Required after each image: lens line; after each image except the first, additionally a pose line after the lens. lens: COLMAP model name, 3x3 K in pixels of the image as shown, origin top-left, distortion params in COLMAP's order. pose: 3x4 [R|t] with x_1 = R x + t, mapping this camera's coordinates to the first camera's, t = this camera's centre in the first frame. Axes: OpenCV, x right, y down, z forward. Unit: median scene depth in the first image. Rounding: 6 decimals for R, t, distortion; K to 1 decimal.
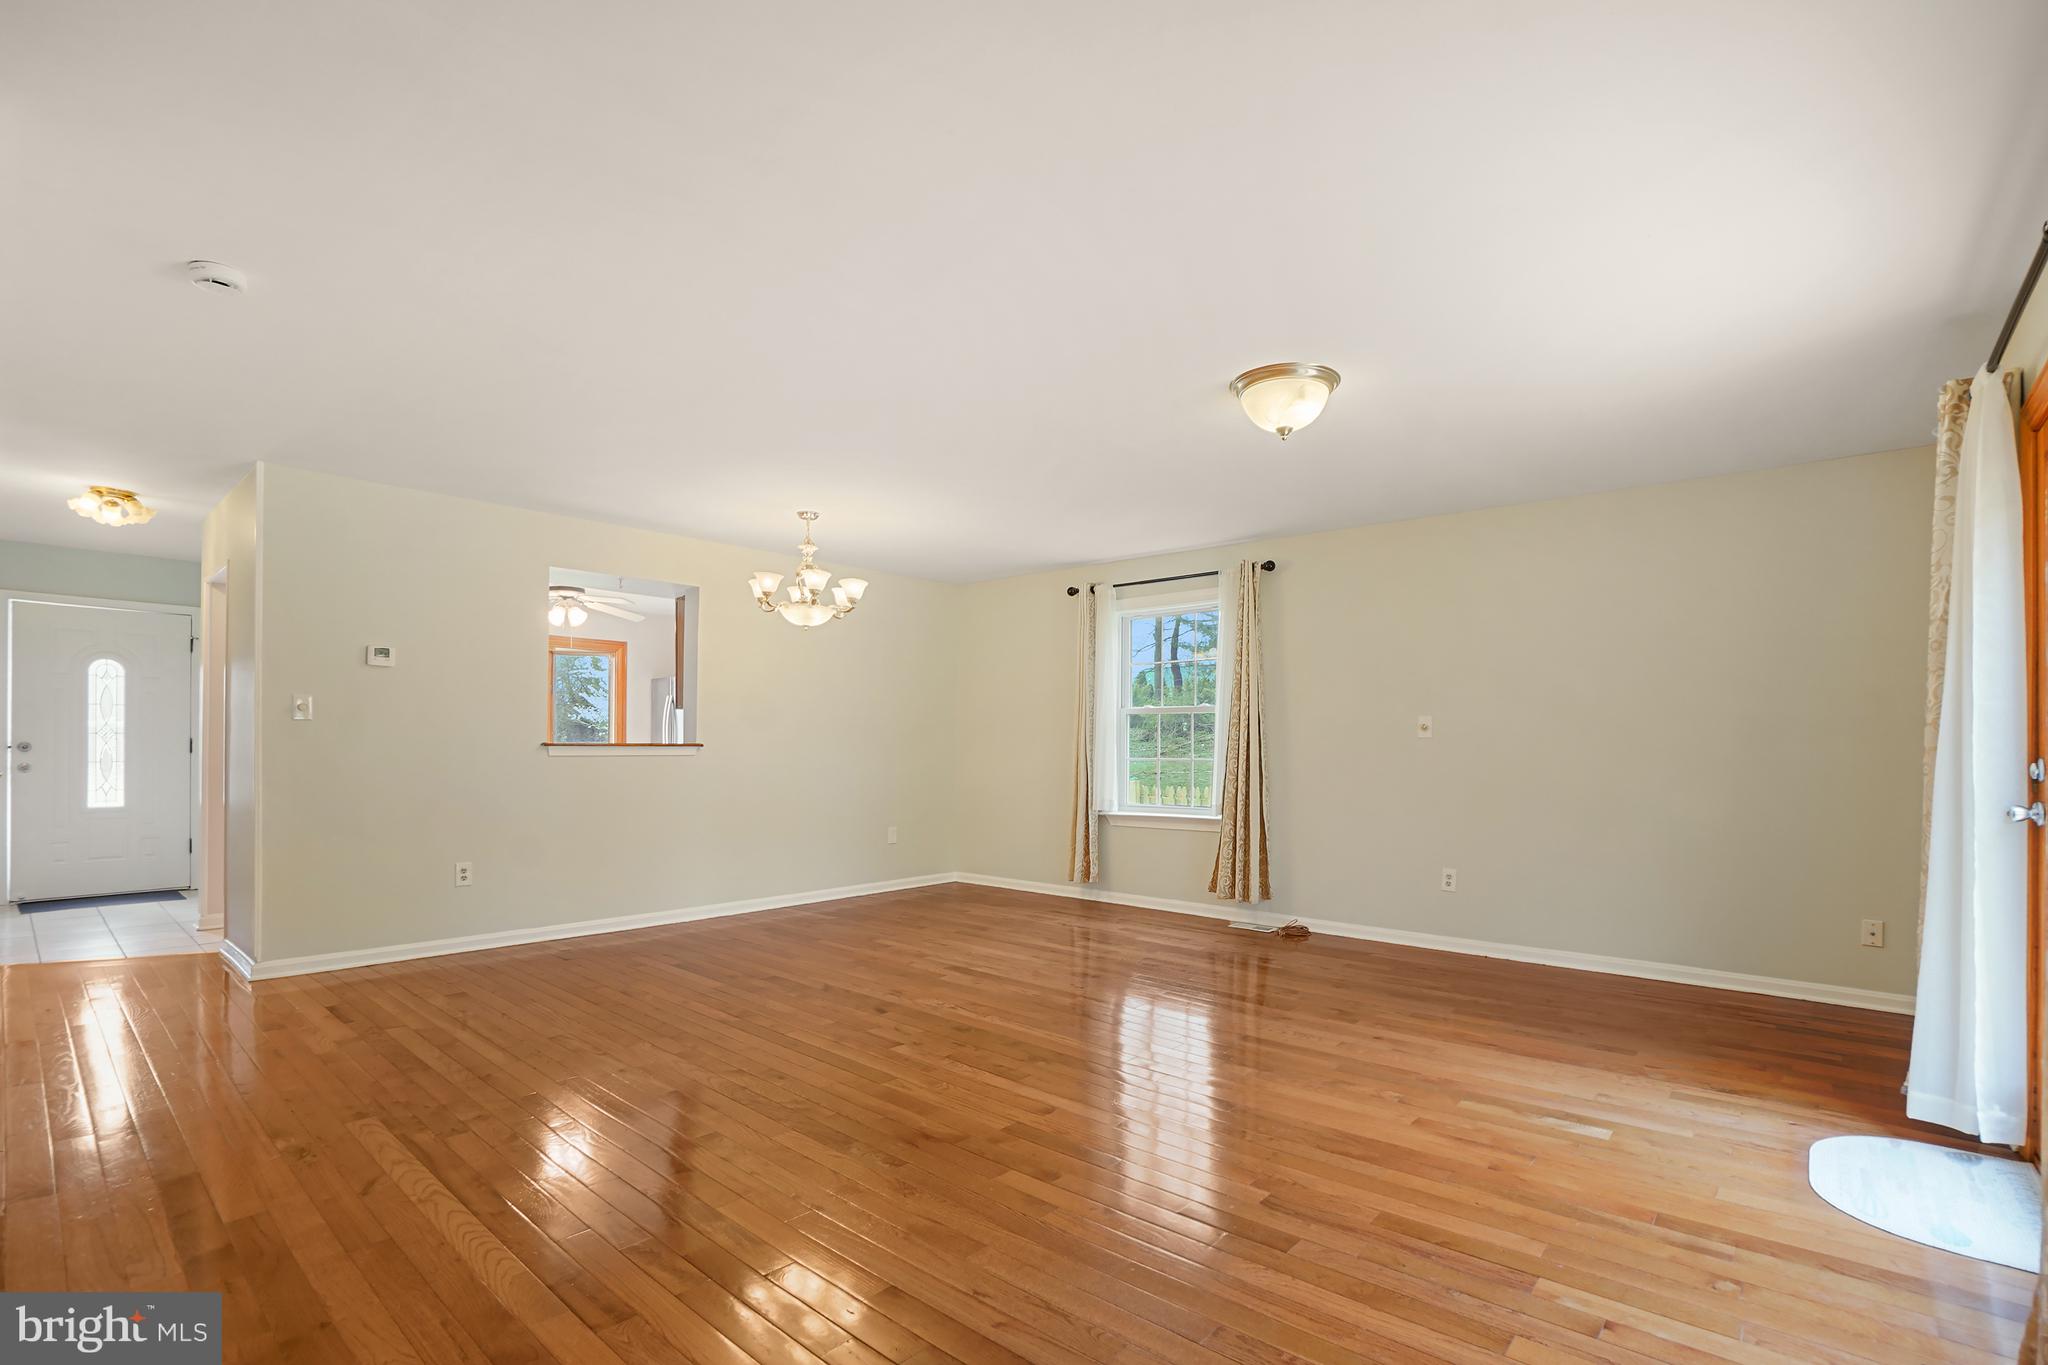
lens RADIAL K [[941.1, 0, 1032.5], [0, 941.1, 726.5], [0, 0, 1]] dist [-0.070059, 0.031556]
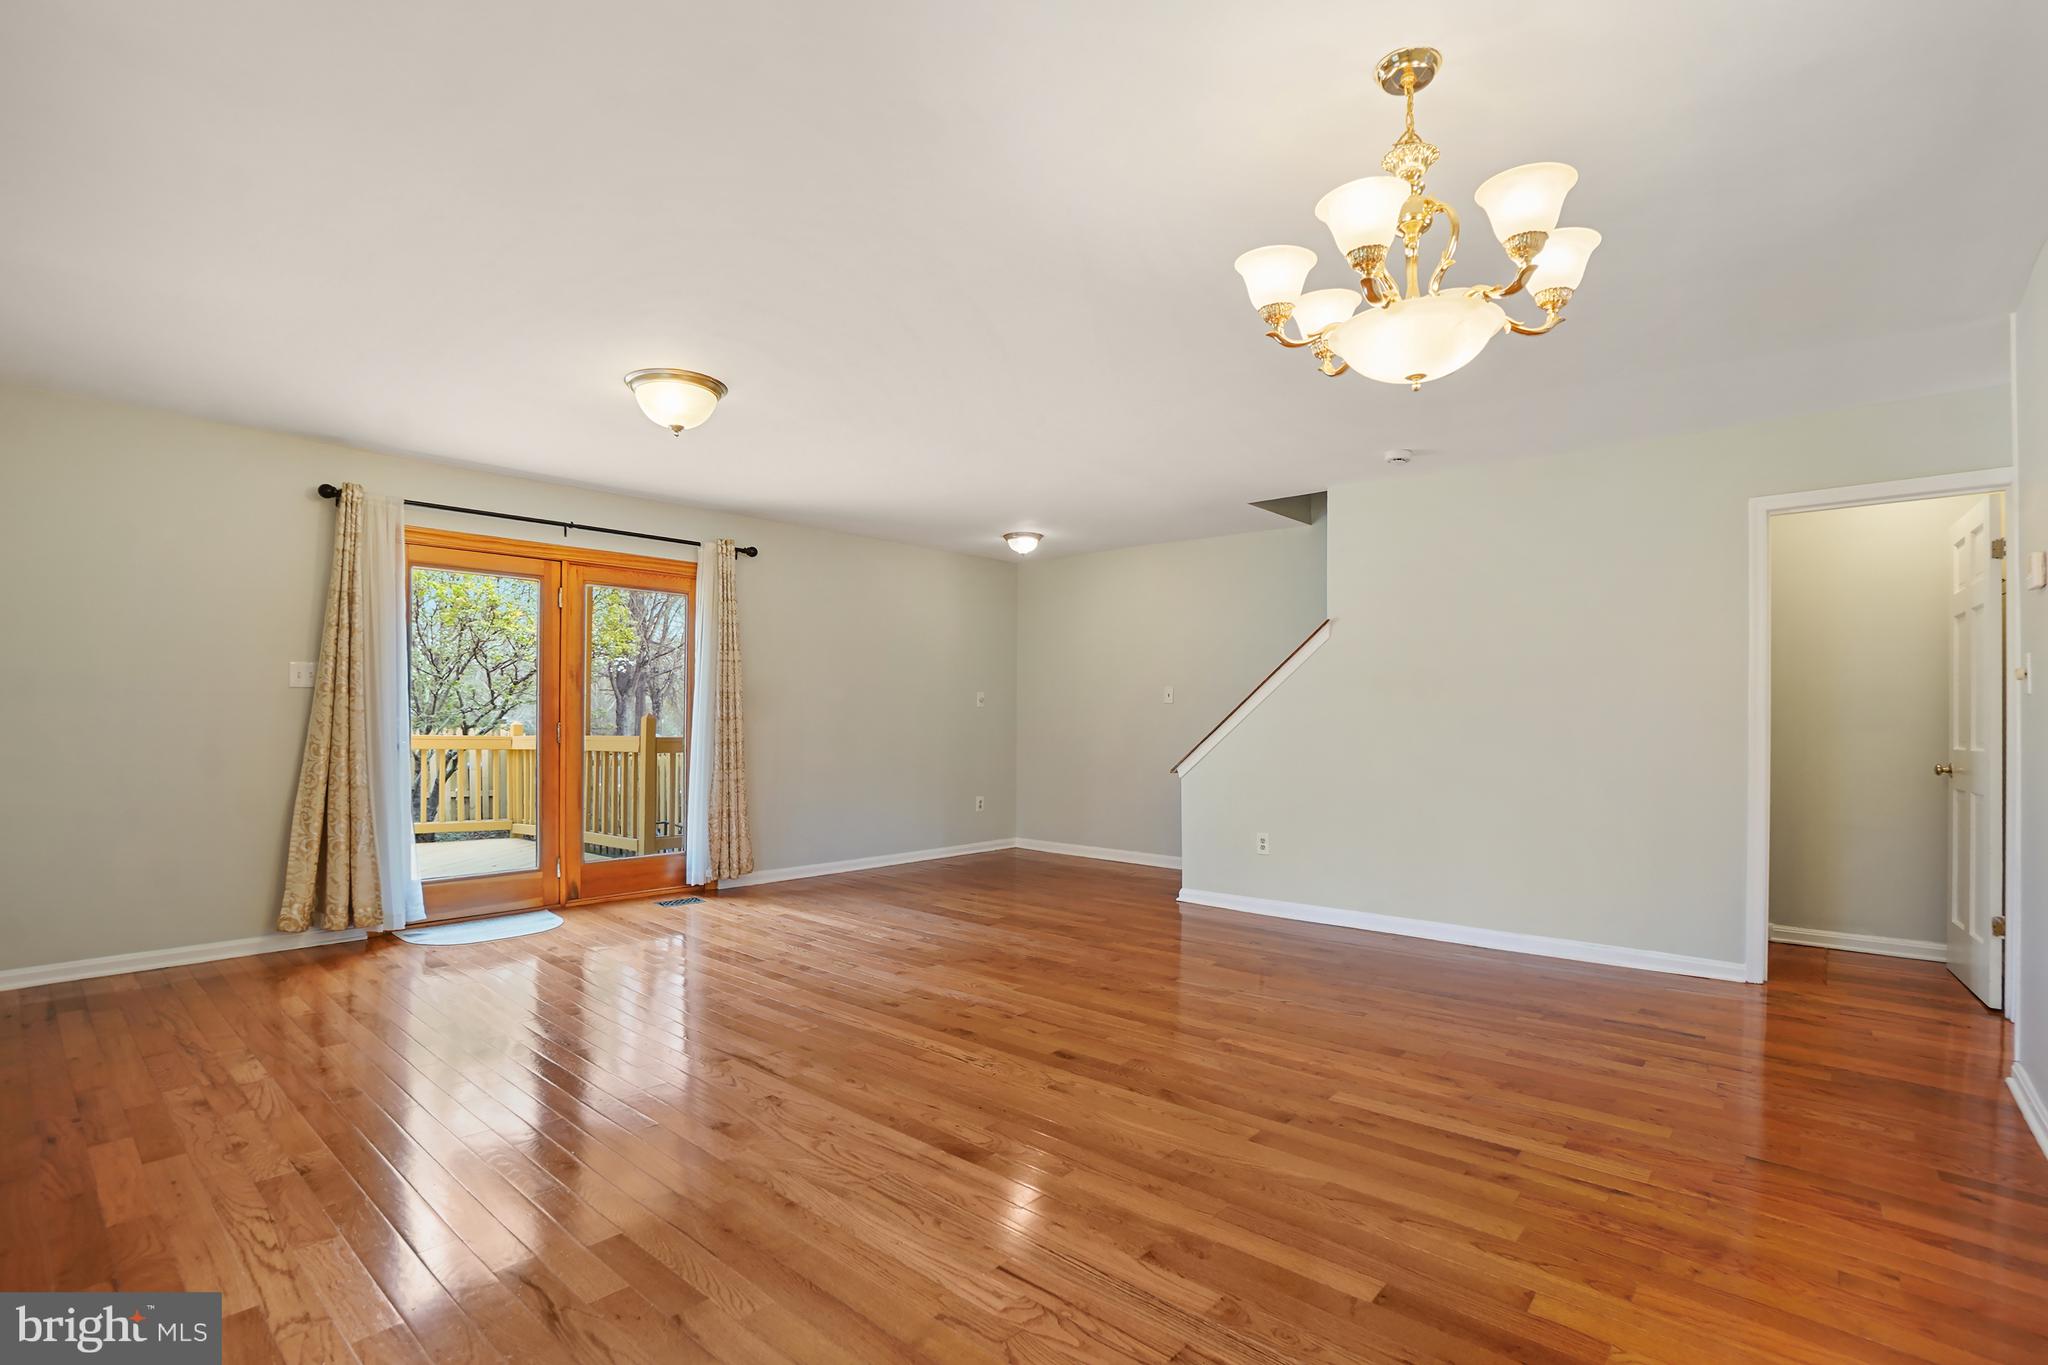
lens RADIAL K [[941.1, 0, 1032.5], [0, 941.1, 726.5], [0, 0, 1]] dist [-0.070059, 0.031556]
pose [[-0.999847, -0.017510, 0.000030, -0.094305], [-0.017508, 0.999703, -0.016949, 0.028852], [0.000267, -0.016947, -0.999856, 1.269229]]
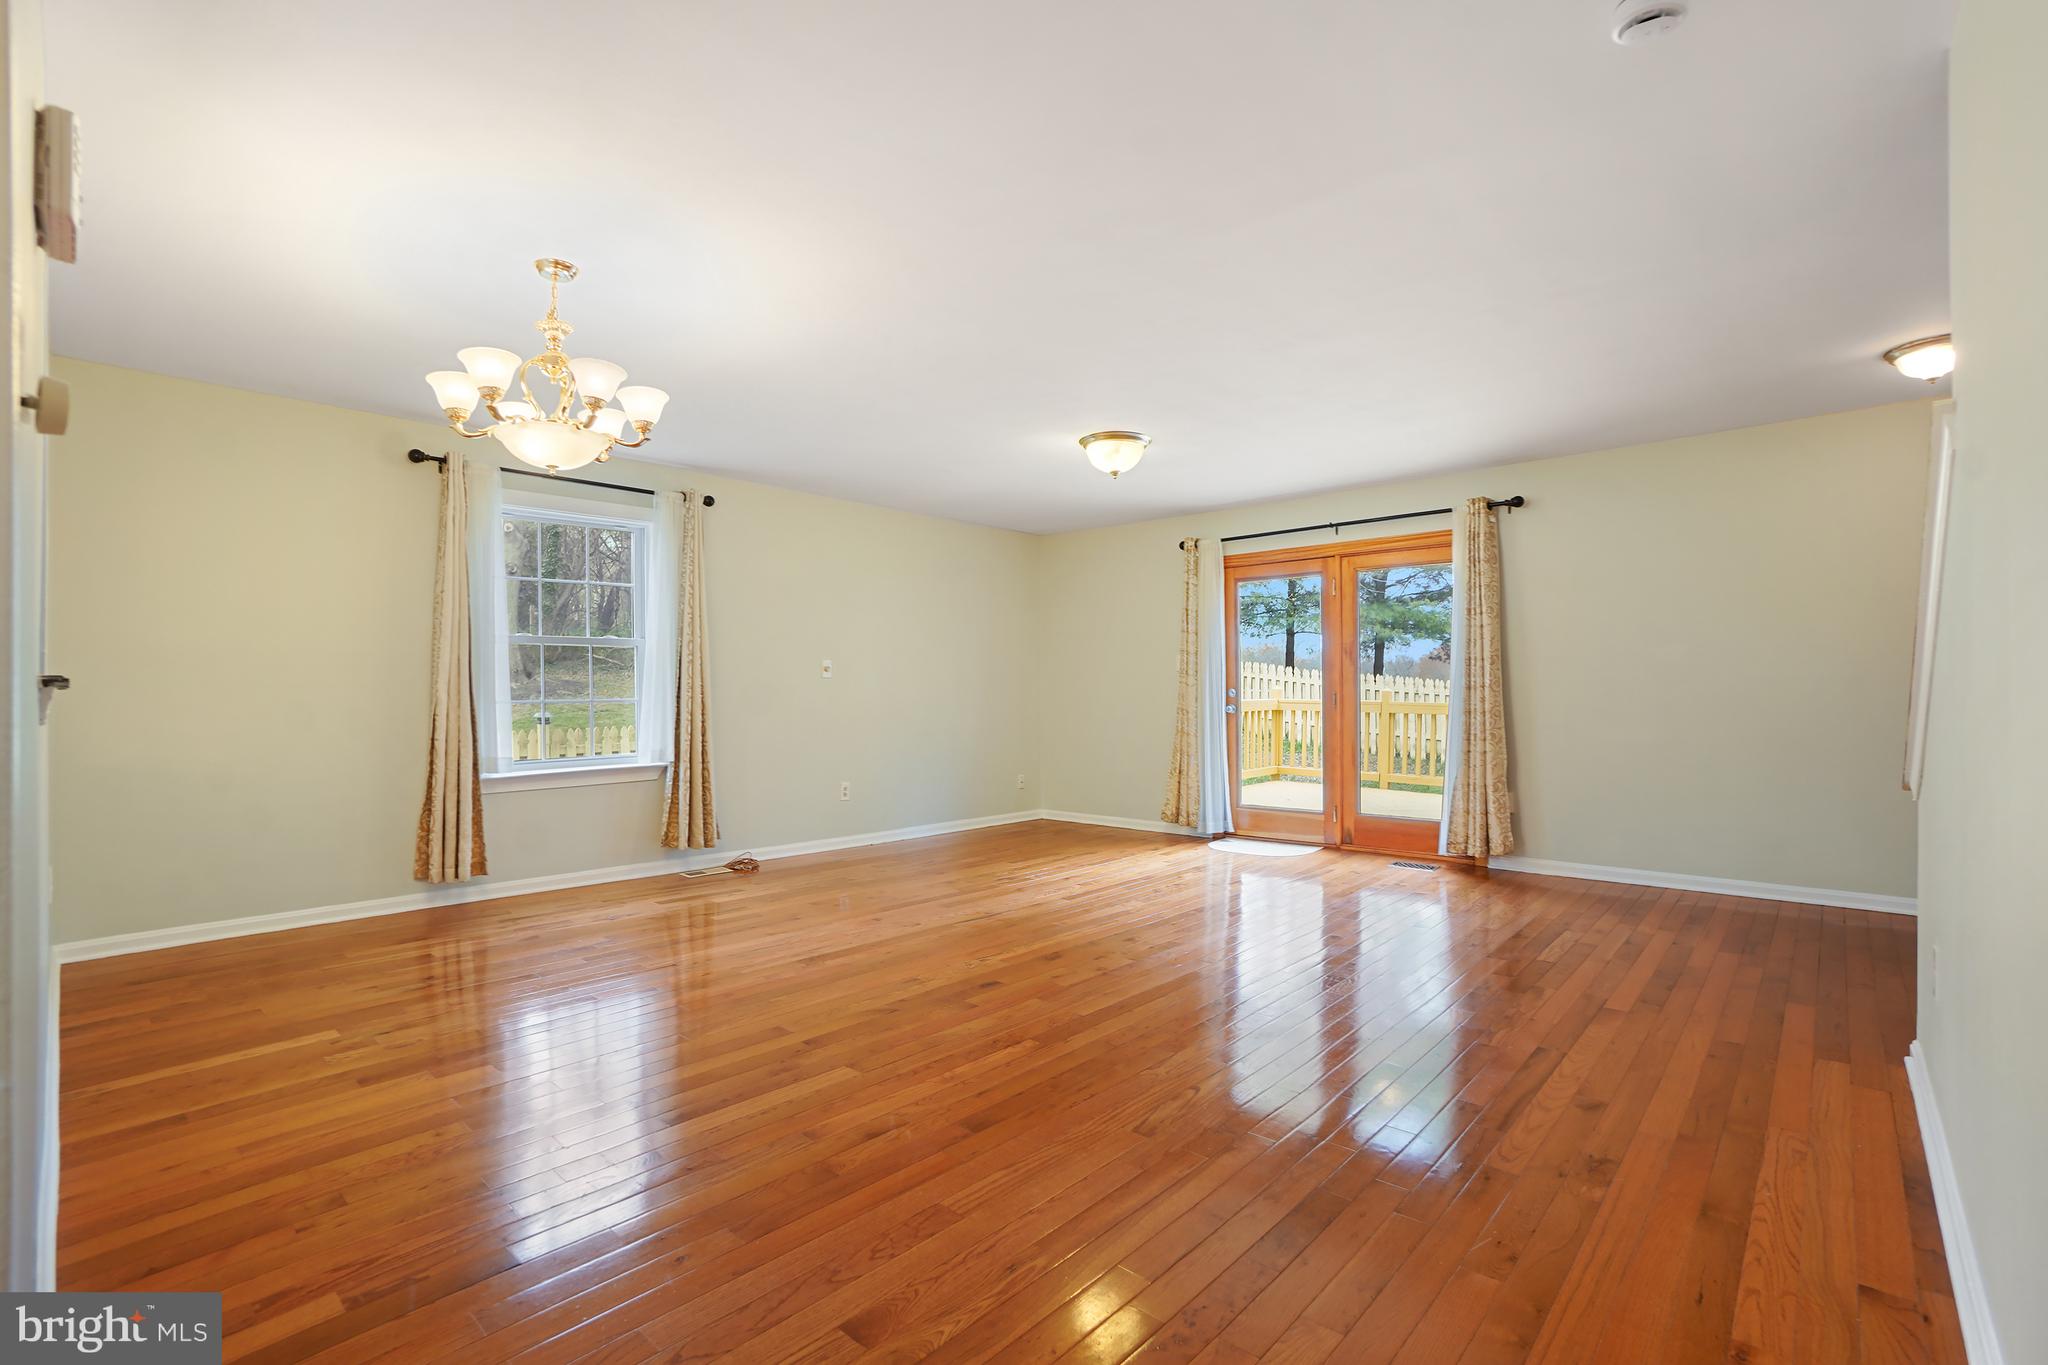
lens RADIAL K [[927.7, 0, 1042.4], [0, 927.7, 693.5], [0, 0, 1]] dist [-0.052704, 0.027488]
pose [[0.008999, -0.011893, 0.999889, -0.731416], [-0.019881, 0.999729, 0.012070, 0.012594], [-0.999762, -0.019987, 0.008760, 0.671848]]
